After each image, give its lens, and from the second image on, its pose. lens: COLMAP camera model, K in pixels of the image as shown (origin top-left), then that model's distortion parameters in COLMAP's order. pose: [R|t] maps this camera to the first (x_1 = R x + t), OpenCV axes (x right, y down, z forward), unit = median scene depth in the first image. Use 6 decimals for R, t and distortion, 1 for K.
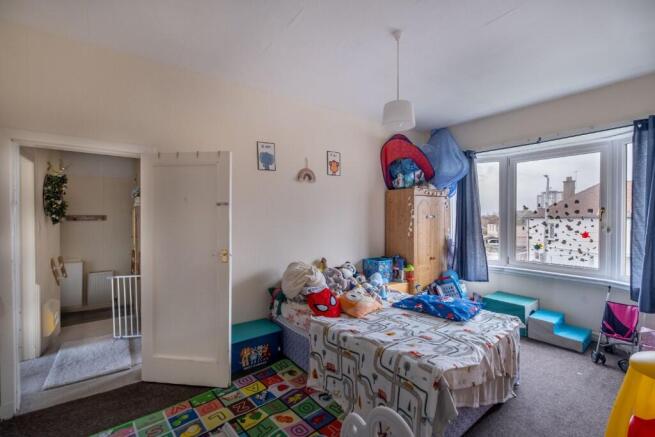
lens RADIAL K [[286.0, 0, 325.8], [0, 286.0, 220.3], [0, 0, 1]] dist [-0.001938, 0.000053]
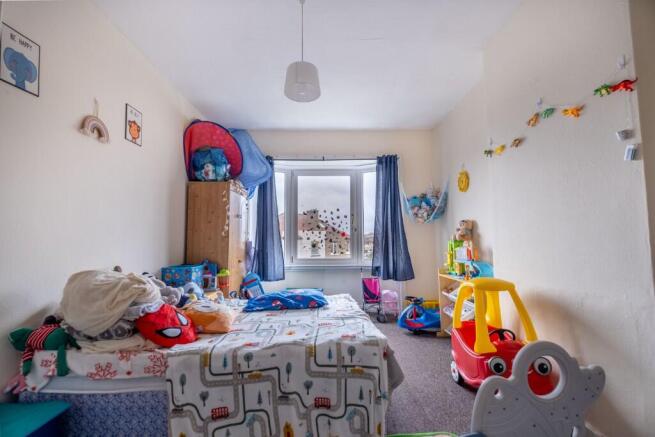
lens RADIAL K [[286.0, 0, 325.8], [0, 286.0, 220.3], [0, 0, 1]] dist [-0.001938, 0.000053]
pose [[0.579711, 0.053172, 0.813086, -0.286325], [0.016278, 0.996914, -0.076799, 0.097147], [-0.814660, 0.057756, 0.577056, 0.297416]]
